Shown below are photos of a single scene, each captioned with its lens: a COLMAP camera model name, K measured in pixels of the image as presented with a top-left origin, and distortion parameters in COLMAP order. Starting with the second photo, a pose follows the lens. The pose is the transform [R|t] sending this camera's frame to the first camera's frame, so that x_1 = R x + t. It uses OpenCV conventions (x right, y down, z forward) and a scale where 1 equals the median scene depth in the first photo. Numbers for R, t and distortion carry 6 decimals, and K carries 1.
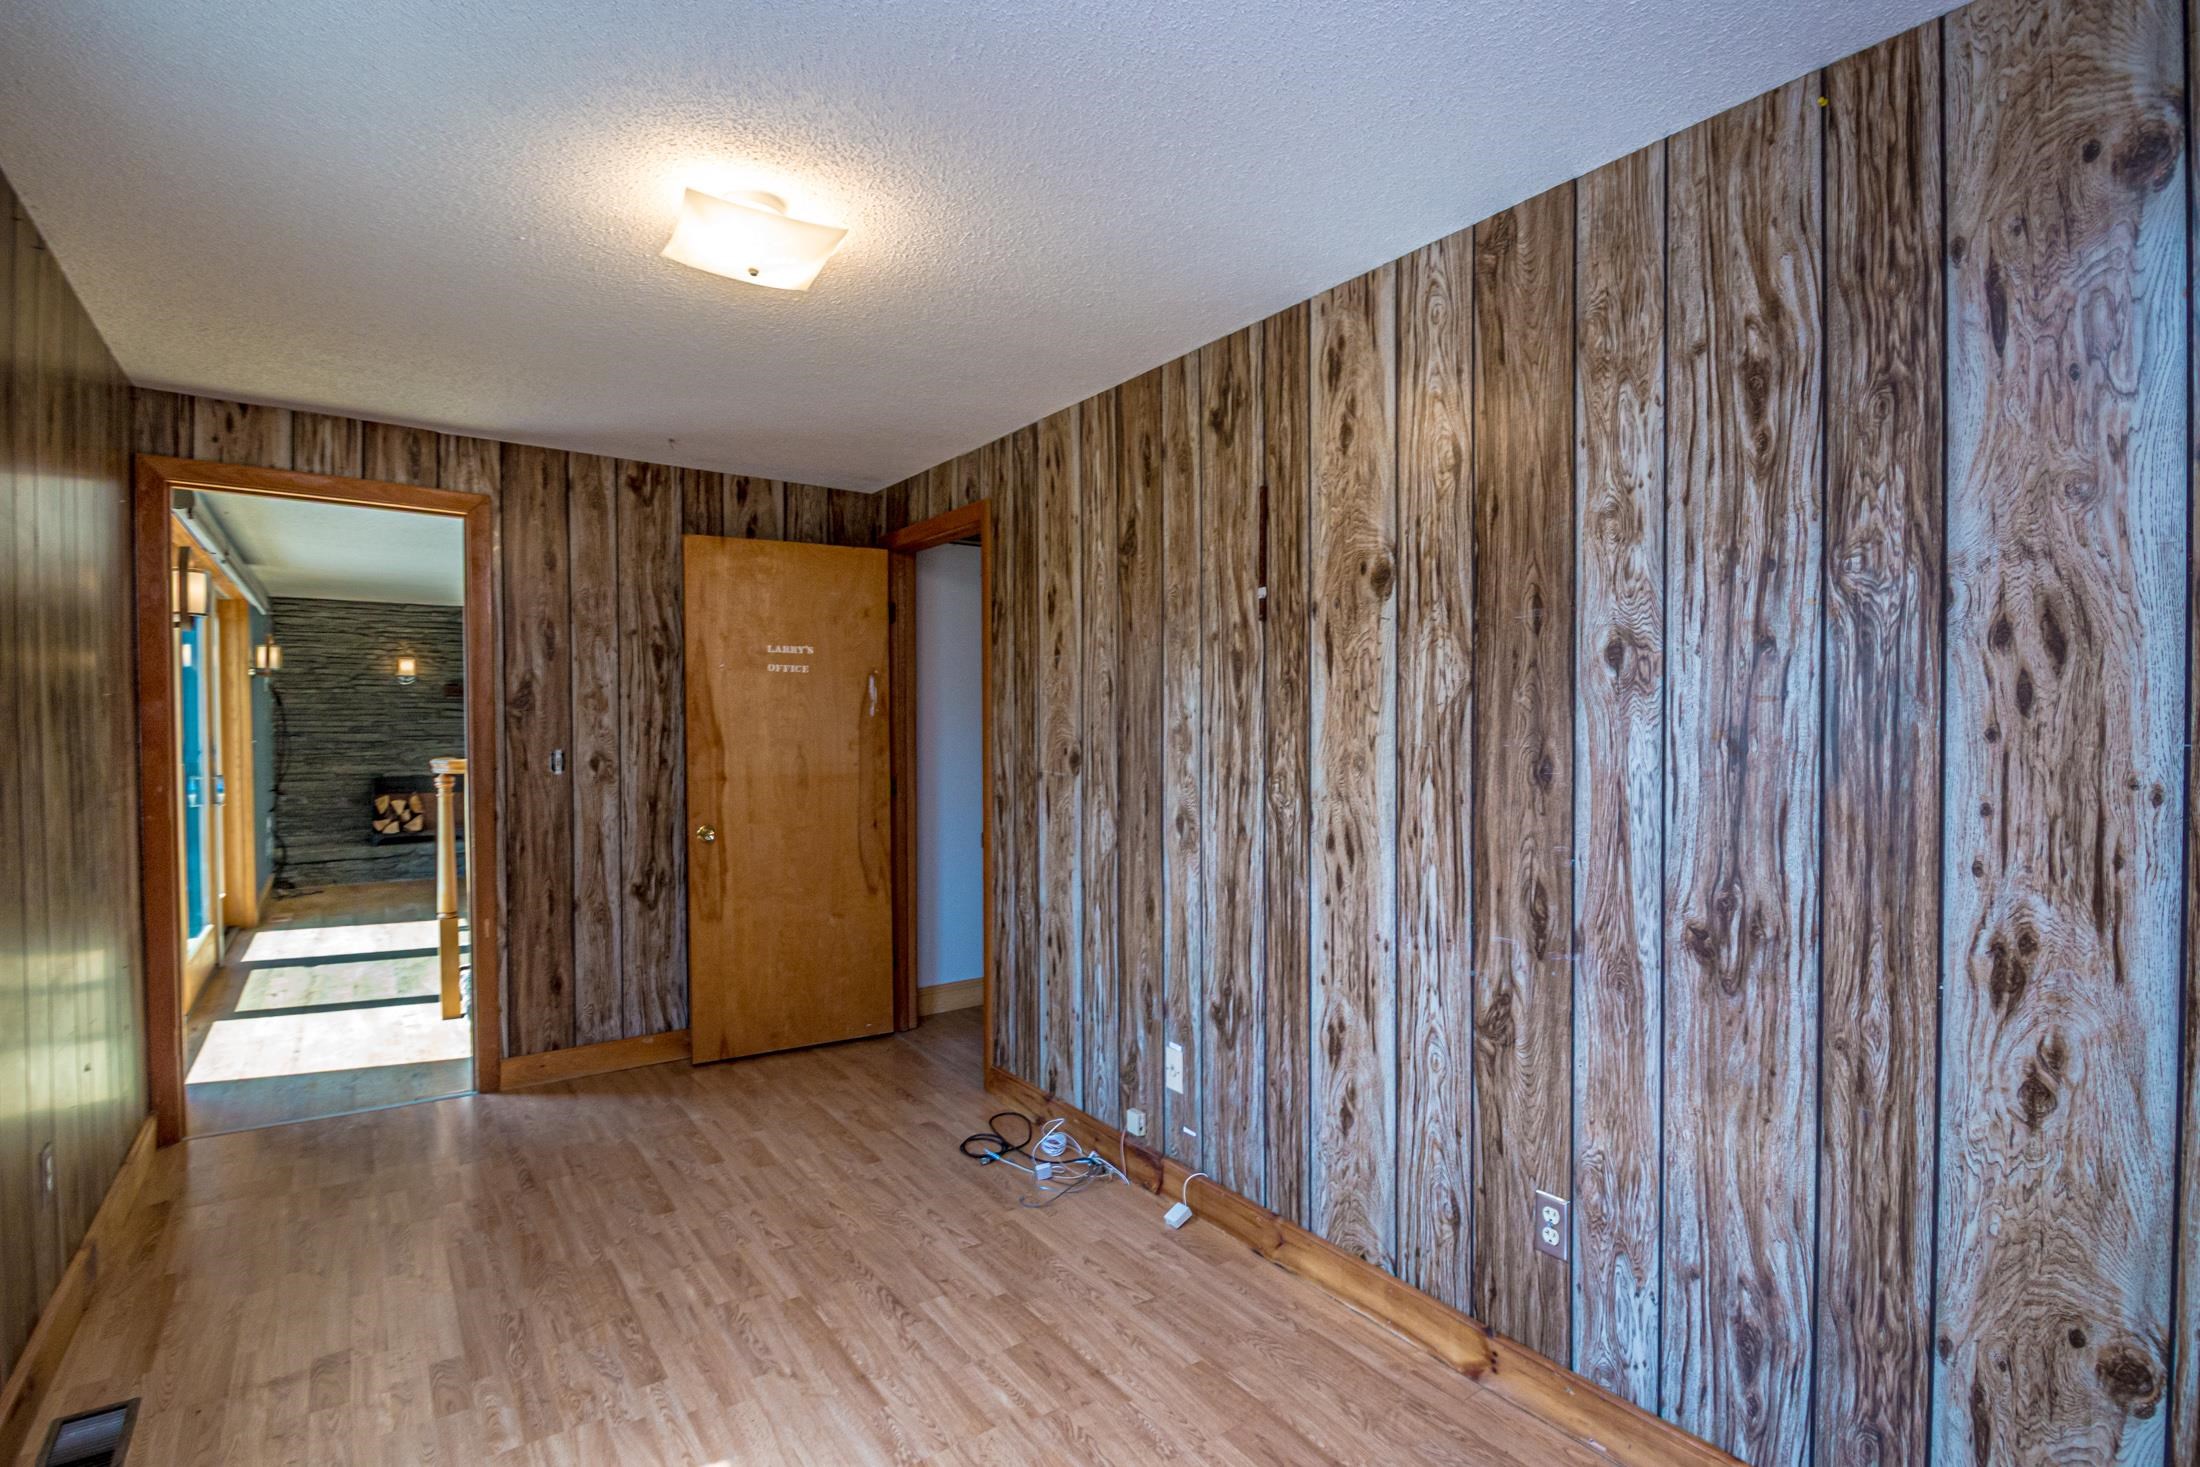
lens RADIAL K [[1056.6, 0, 1100.0], [0, 1056.6, 733.5], [0, 0, 1]] dist [-0.001311, -0.000595]
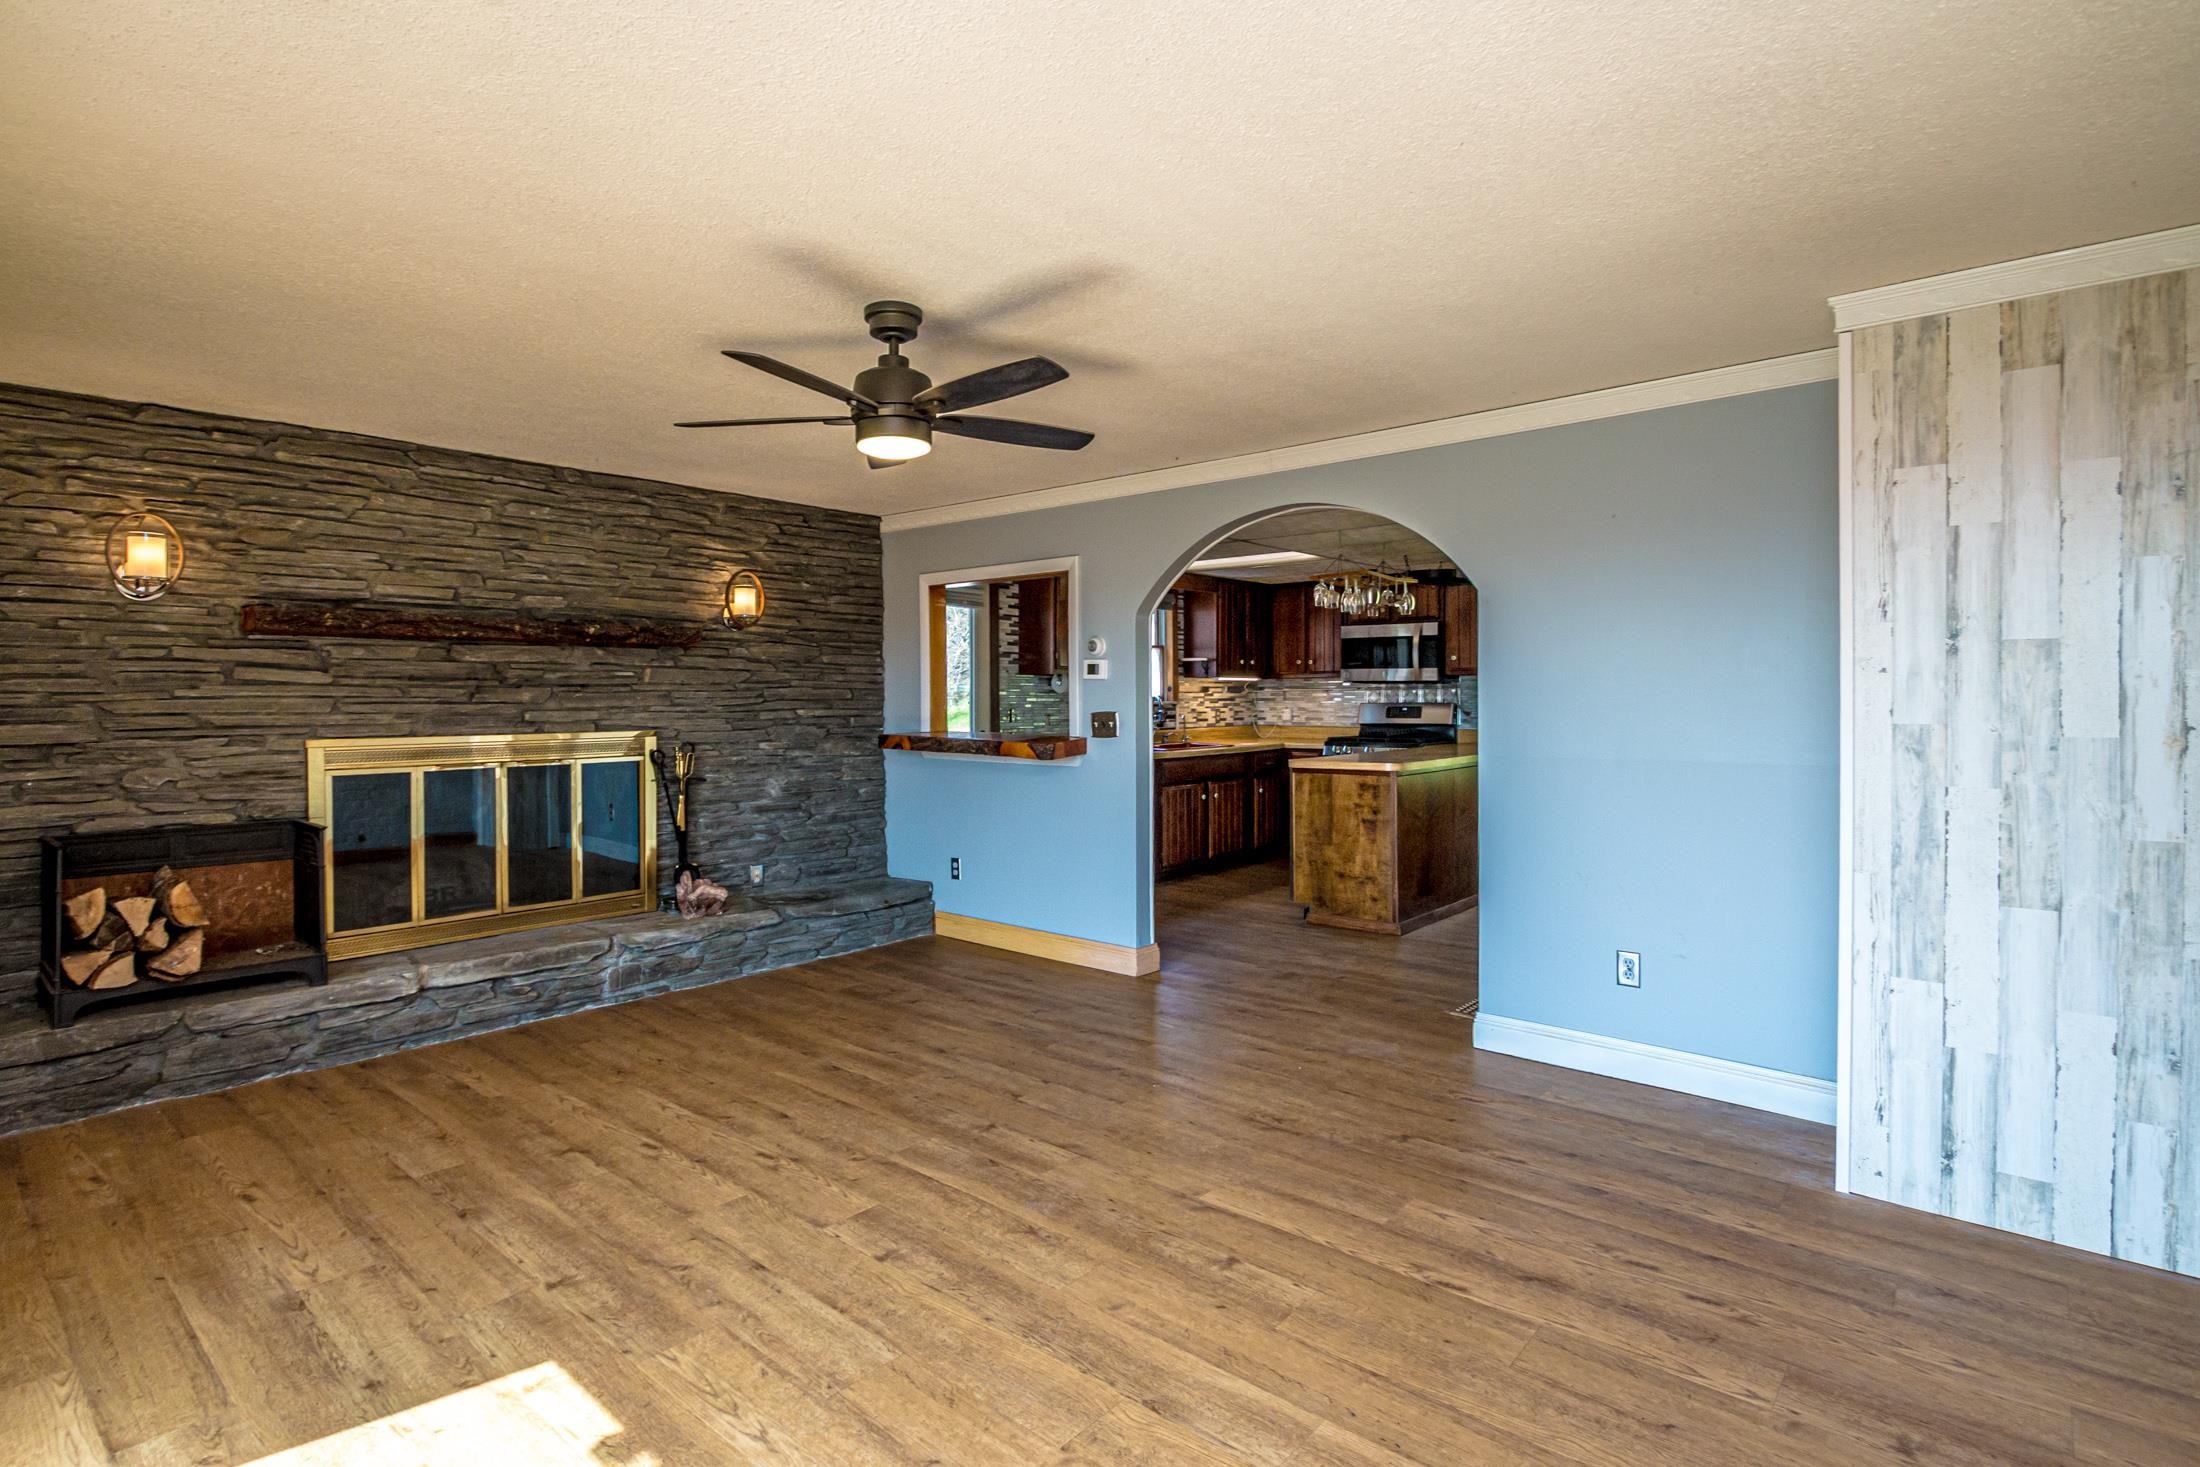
lens RADIAL K [[1074.5, 0, 1141.3], [0, 1074.5, 698.7], [0, 0, 1]] dist [0.010490, -0.015573]
pose [[0.966259, -0.006076, 0.257501, -0.412660], [0.009350, 0.999890, -0.011490, -0.001094], [-0.257403, 0.013510, 0.966210, 0.531500]]
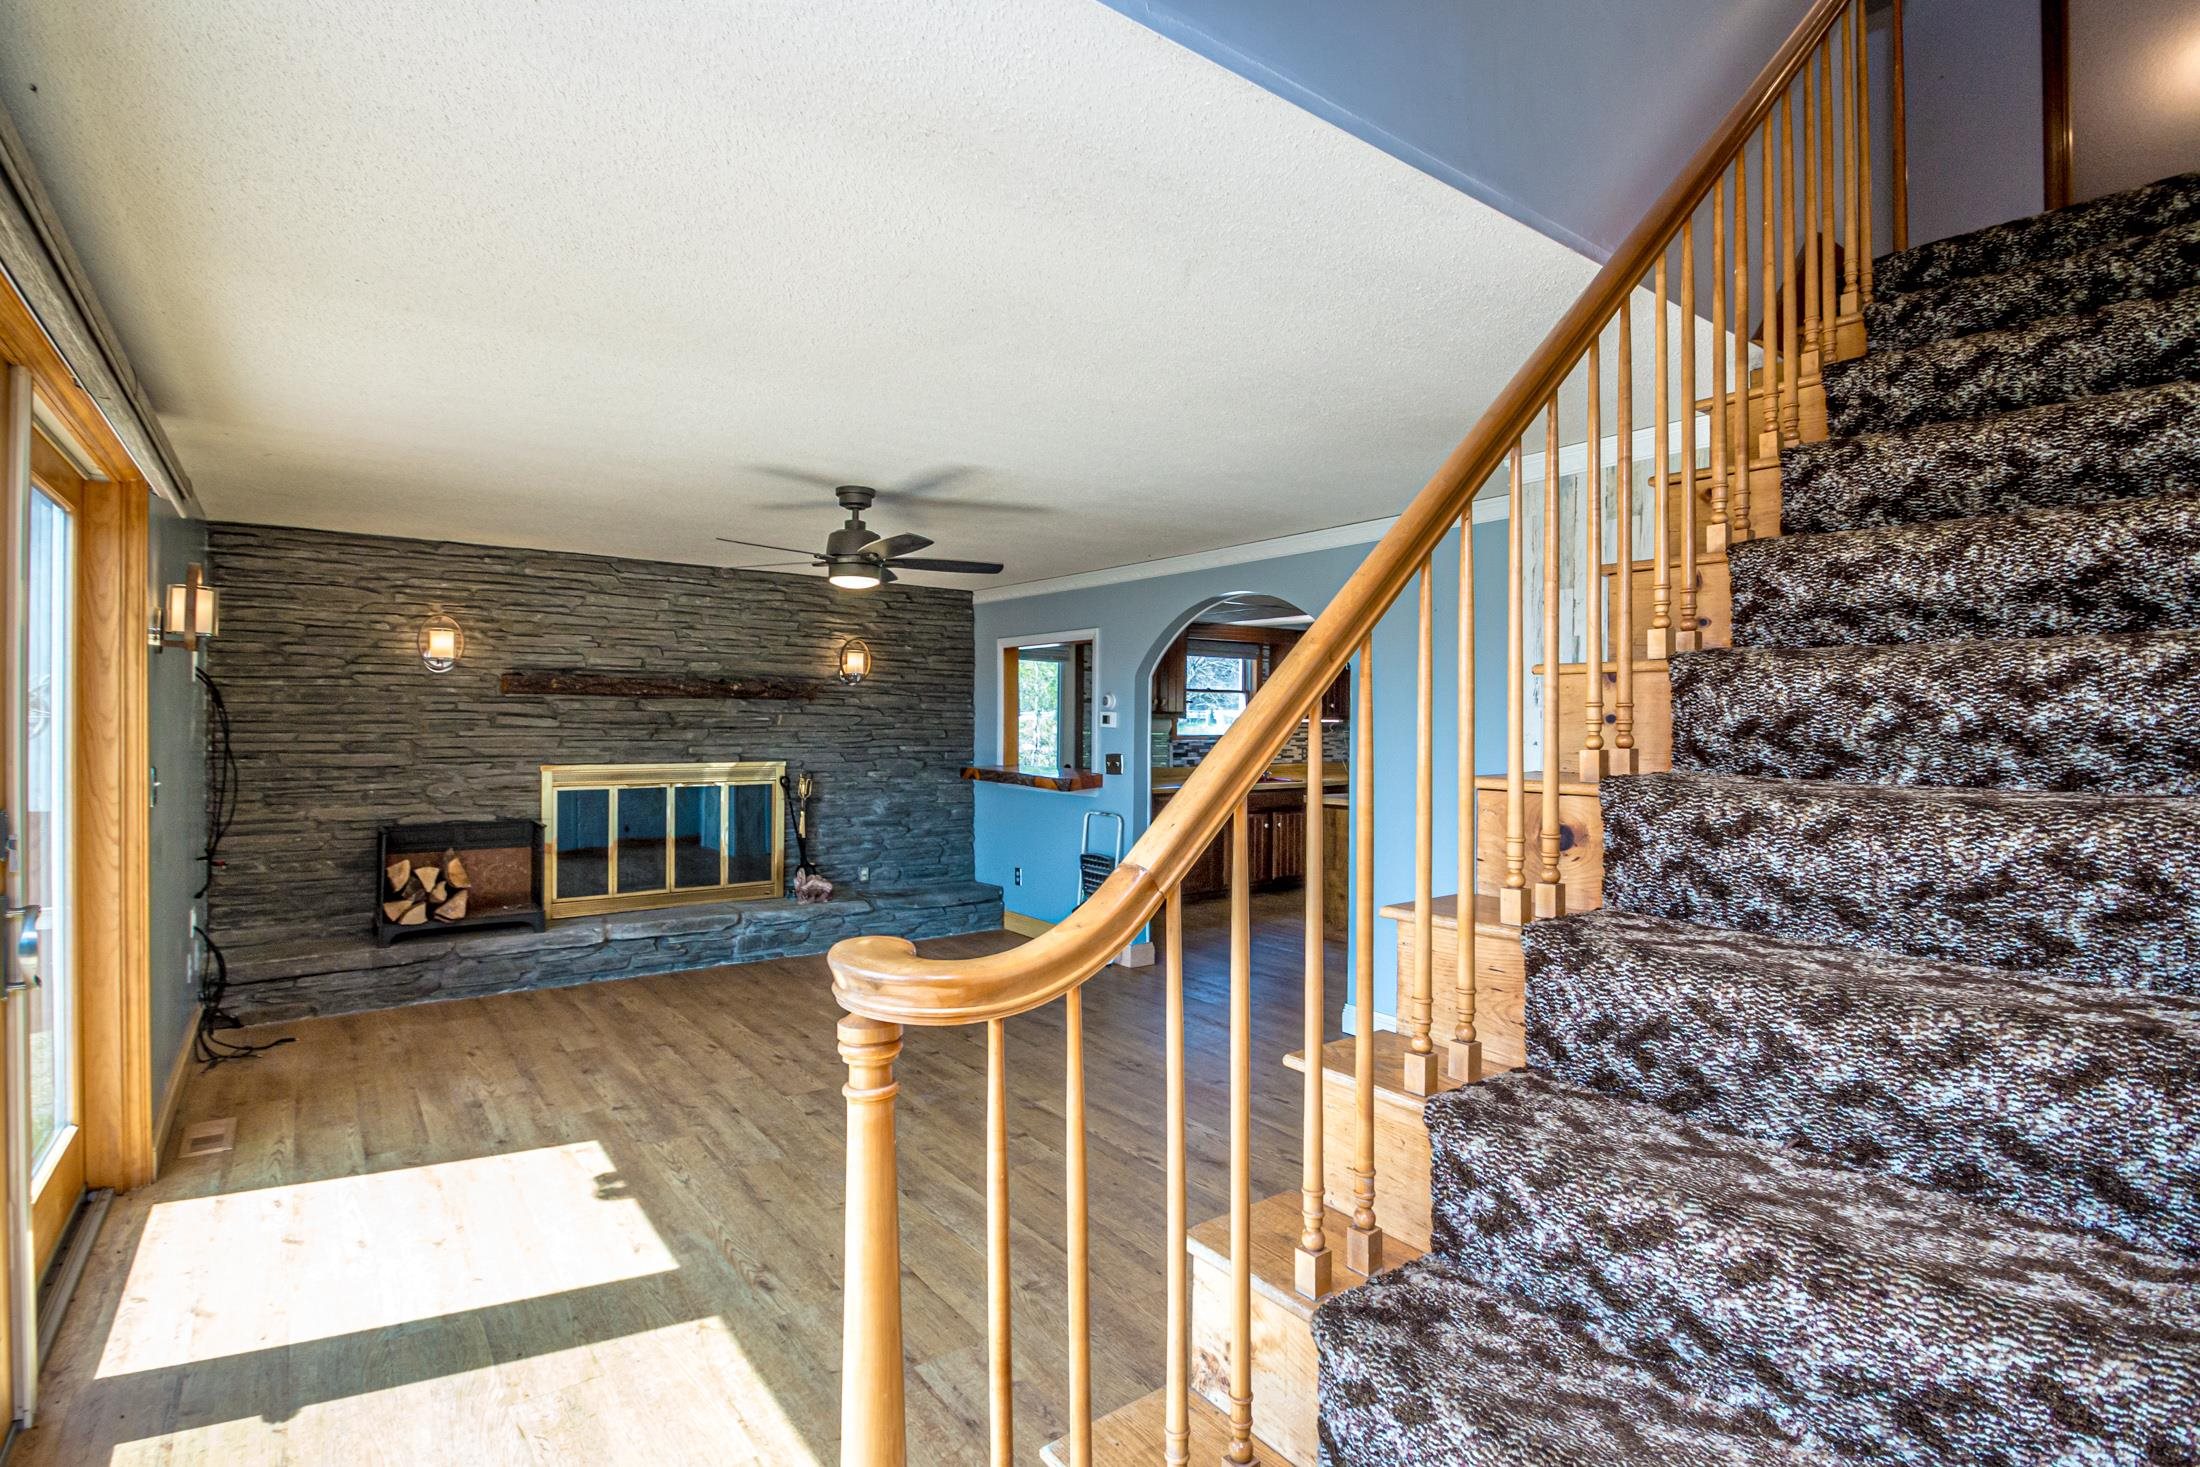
lens RADIAL K [[1073.3, 0, 1171.2], [0, 1073.3, 719.9], [0, 0, 1]] dist [-0.001354, -0.000271]
pose [[0.998201, 0.007536, 0.059481, -0.284424], [-0.006621, 0.999857, -0.015554, -0.013043], [-0.059590, 0.015132, 0.998108, 0.373302]]
